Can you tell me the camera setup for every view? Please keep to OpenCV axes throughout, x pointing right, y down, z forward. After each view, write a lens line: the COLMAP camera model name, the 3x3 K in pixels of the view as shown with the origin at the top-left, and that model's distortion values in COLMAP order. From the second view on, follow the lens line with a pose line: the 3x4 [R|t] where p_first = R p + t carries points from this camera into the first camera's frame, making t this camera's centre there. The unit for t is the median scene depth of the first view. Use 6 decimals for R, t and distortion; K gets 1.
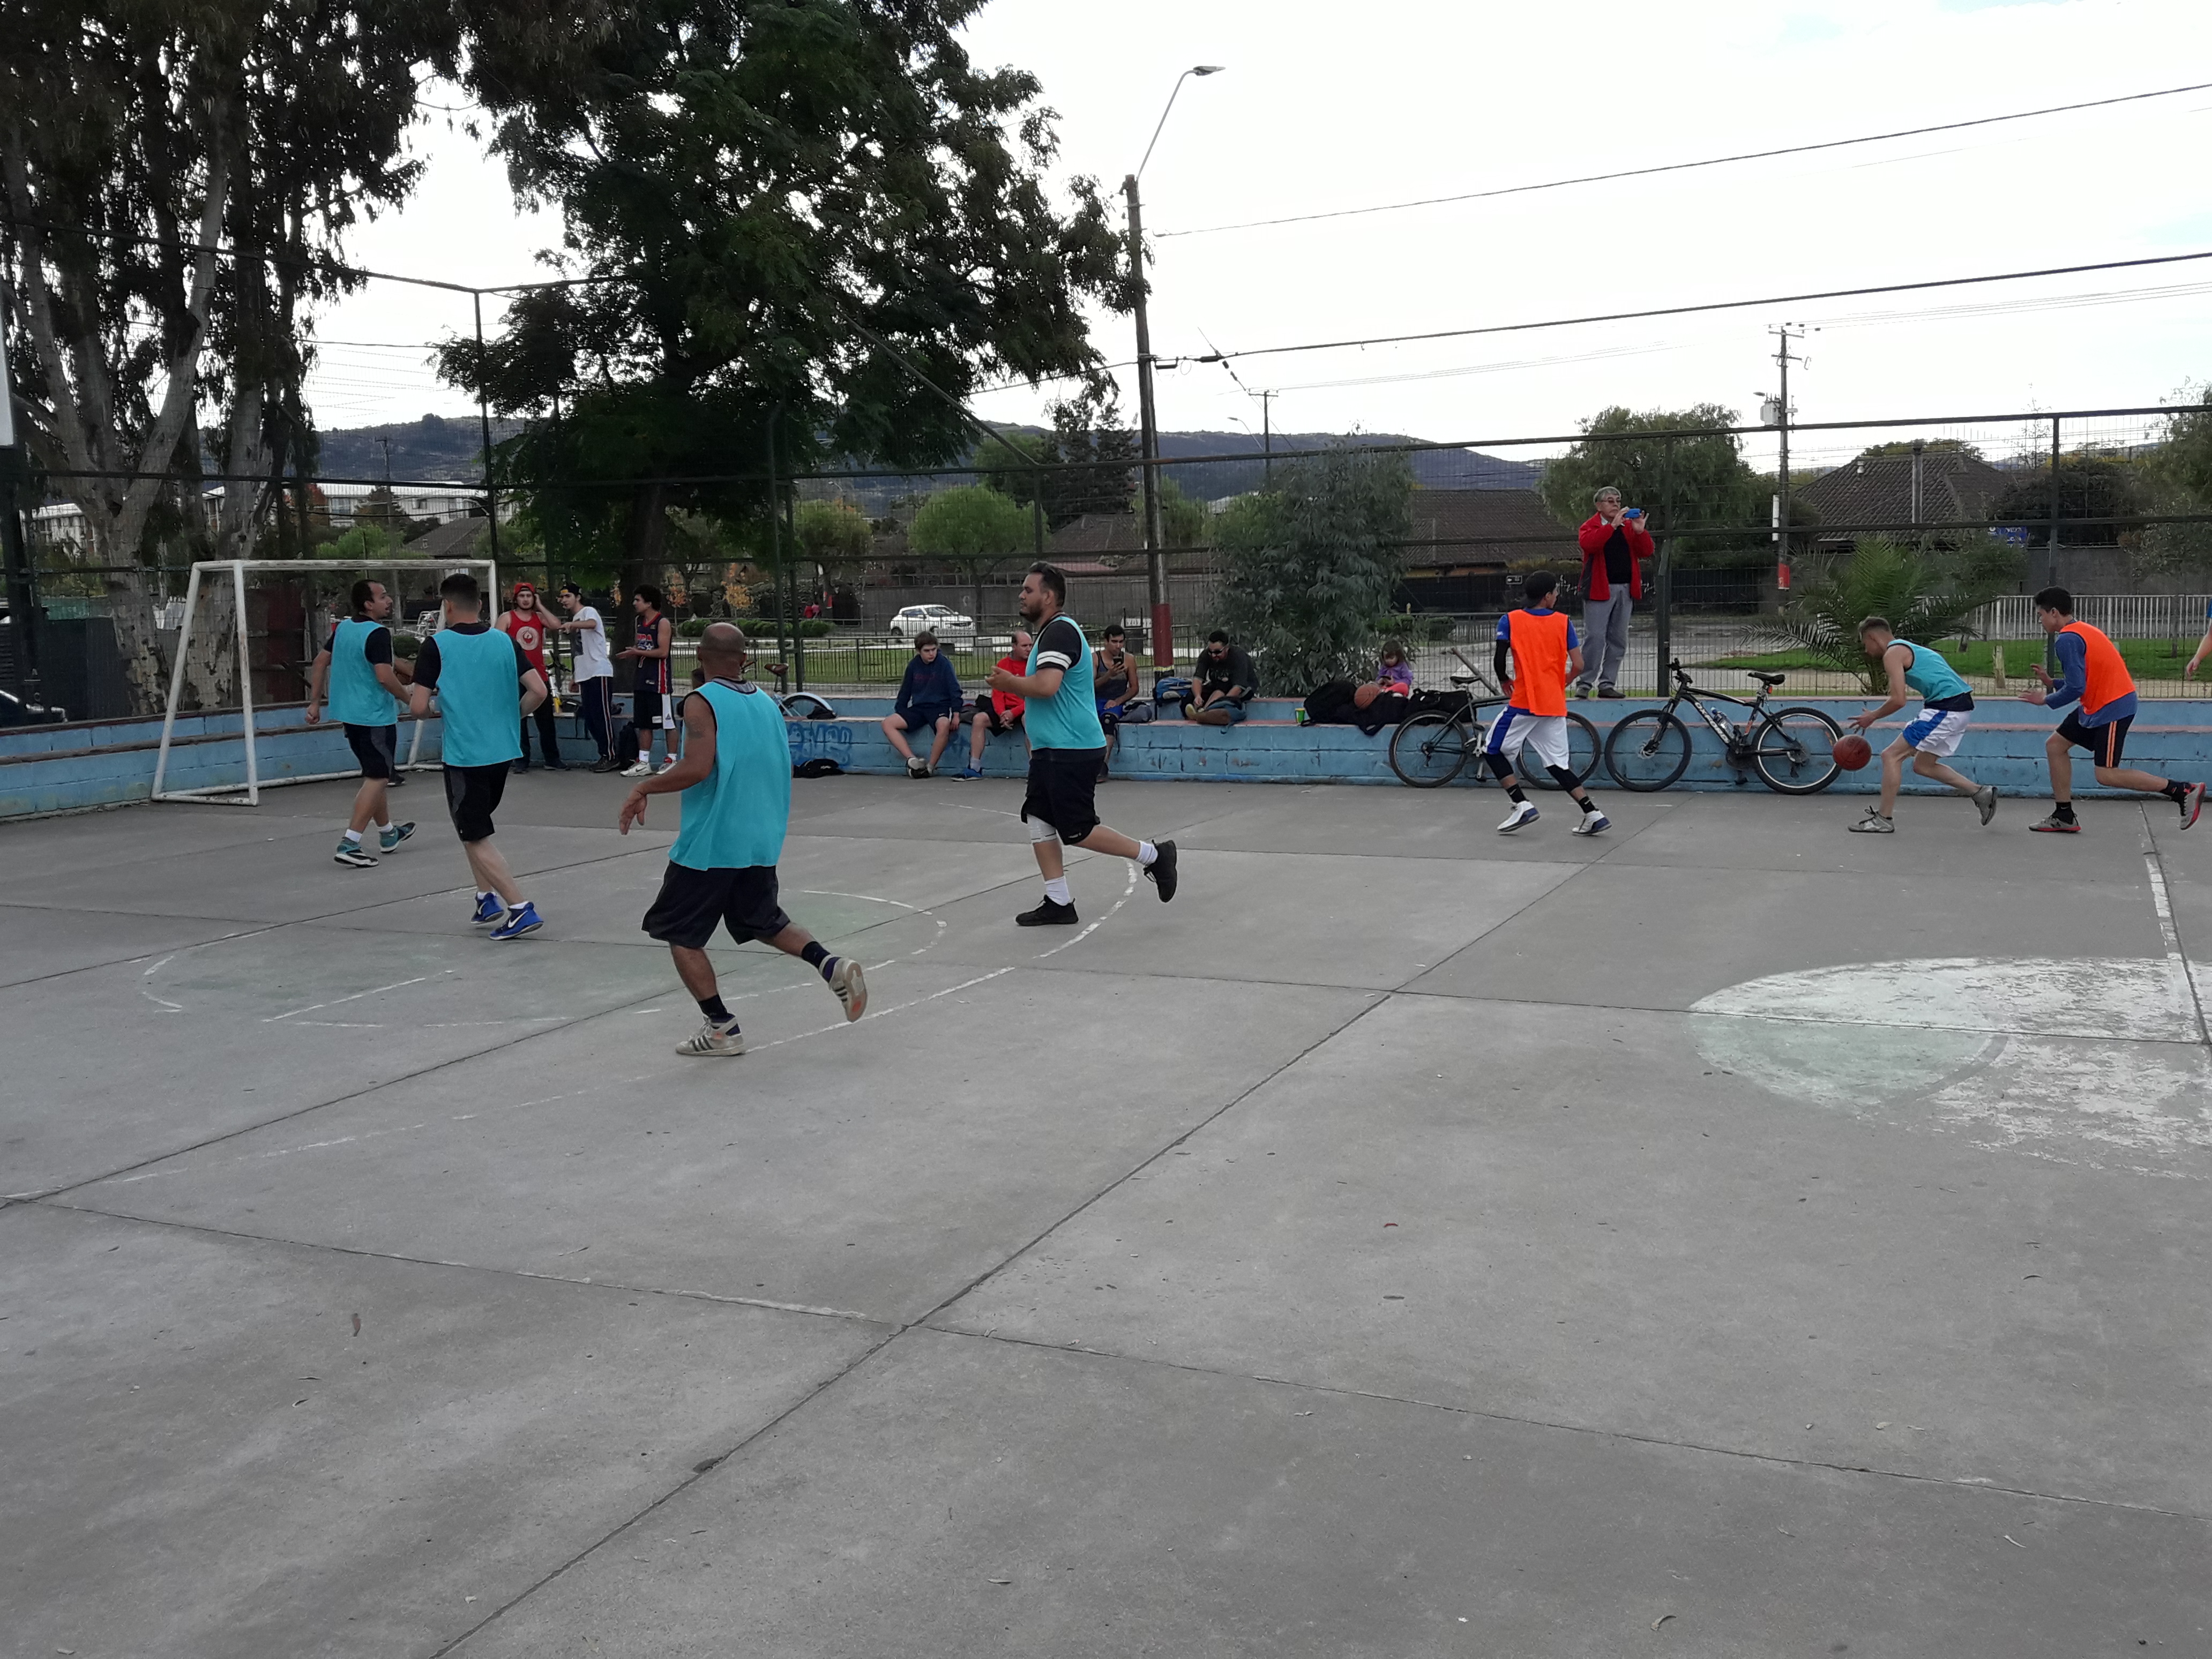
lens RADIAL K [[2087.9, 0, 1106.0], [0, 2087.9, 829.5], [0, 0, 1]] dist [0.081687, -0.262958]
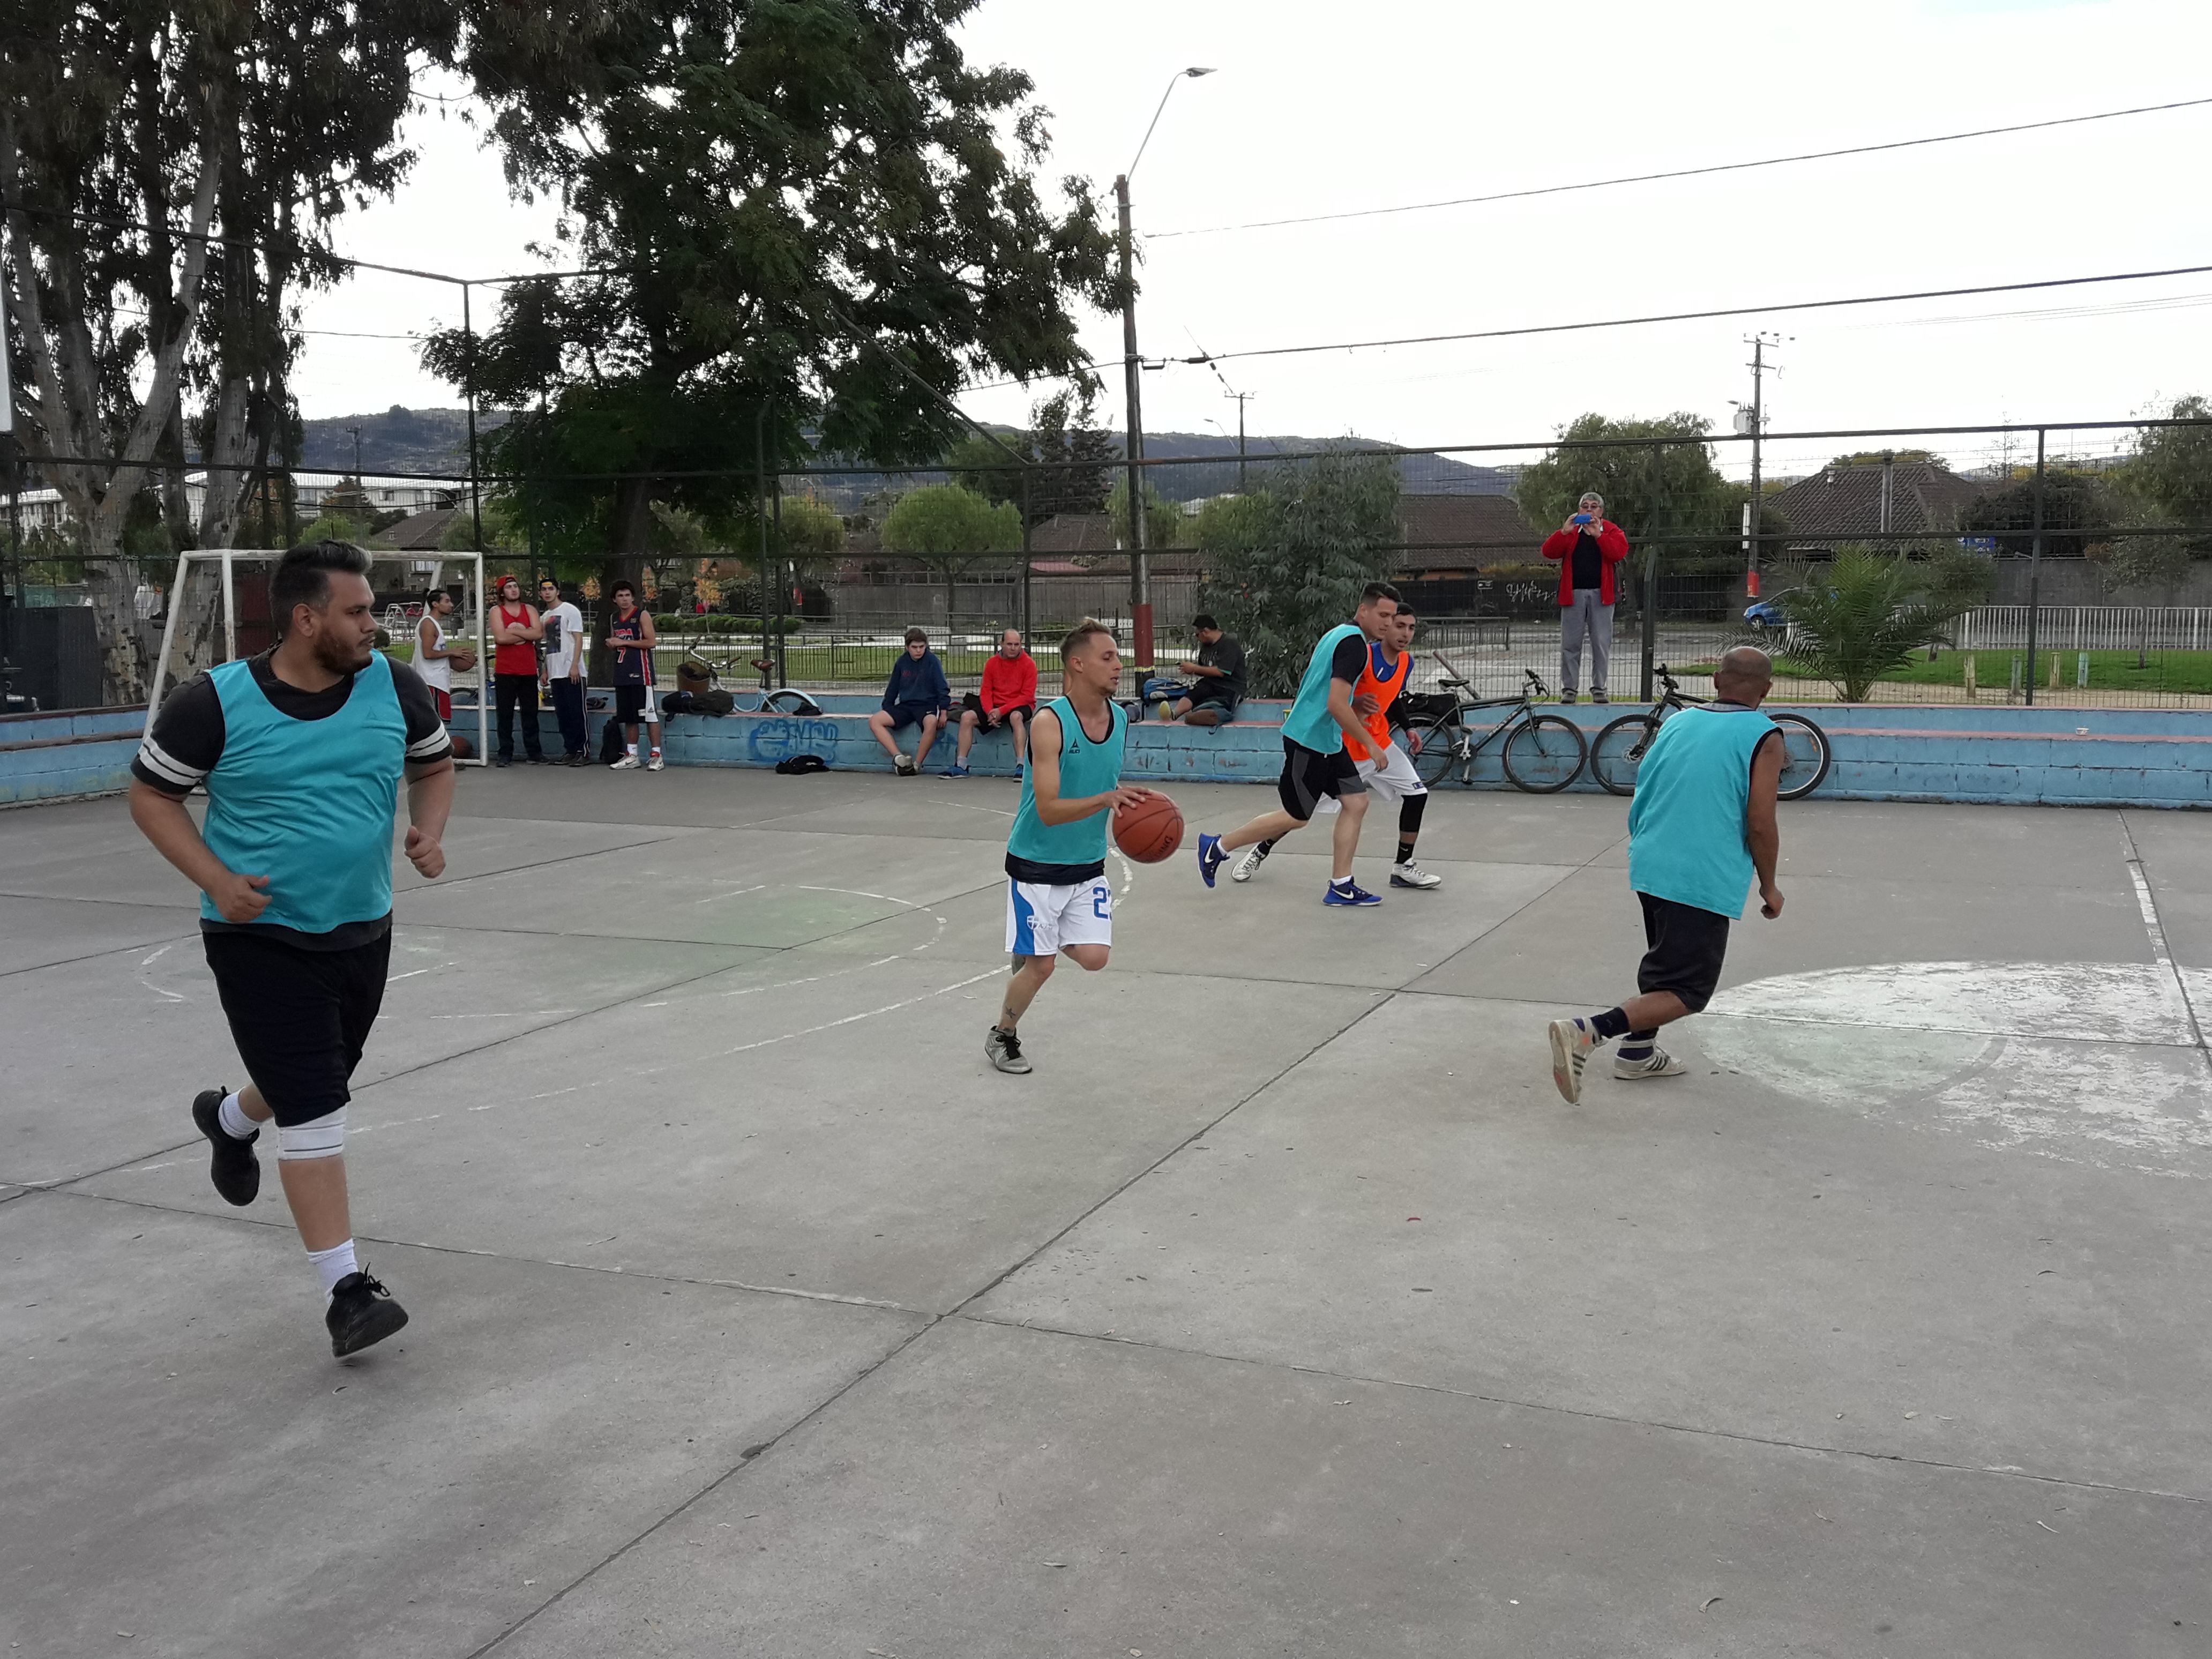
lens RADIAL K [[2085.3, 0, 1122.7], [0, 2085.3, 838.2], [0, 0, 1]] dist [0.086660, -0.282943]
pose [[0.999732, 0.009024, 0.021328, -0.007985], [-0.009112, 0.999950, 0.004009, 0.000530], [-0.021290, -0.004202, 0.999765, -0.002233]]
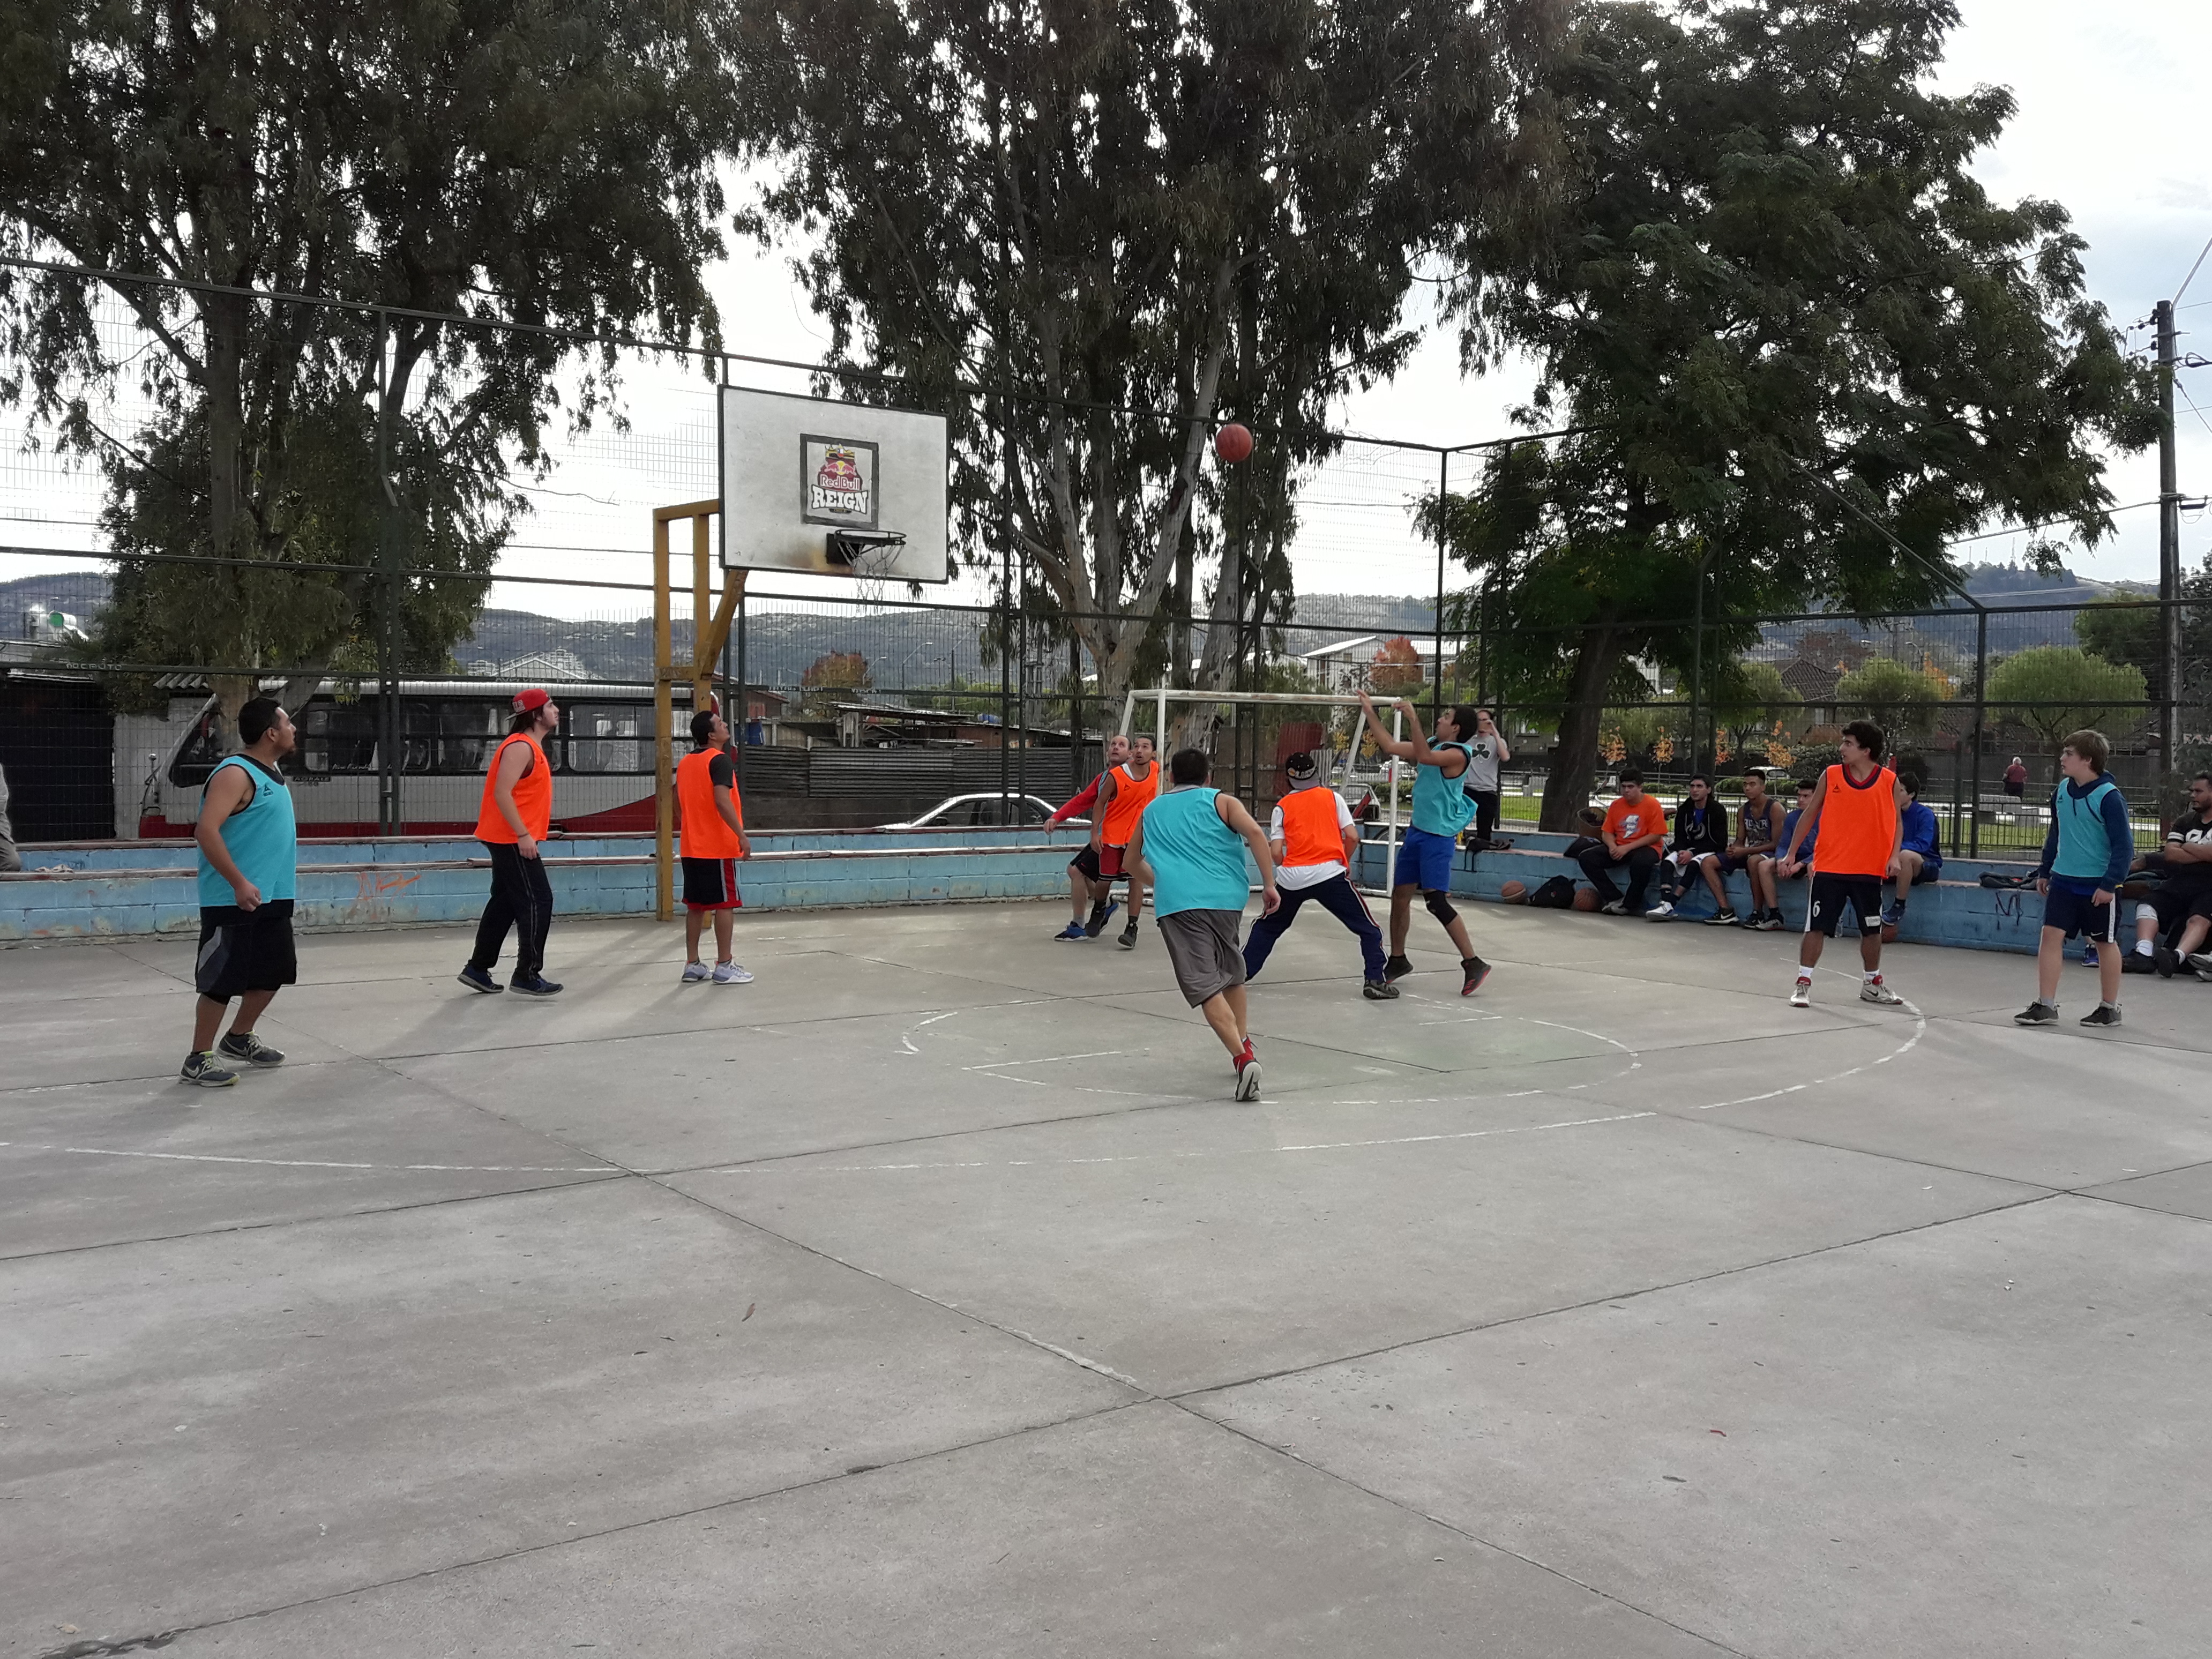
lens RADIAL K [[2053.6, 0, 1106.0], [0, 2053.6, 829.5], [0, 0, 1]] dist [0.152687, -0.426936]
pose [[0.866539, 0.057081, -0.495834, 0.091156], [-0.094179, 0.994293, -0.050126, 0.004395], [0.490143, 0.090133, 0.866969, 0.024926]]
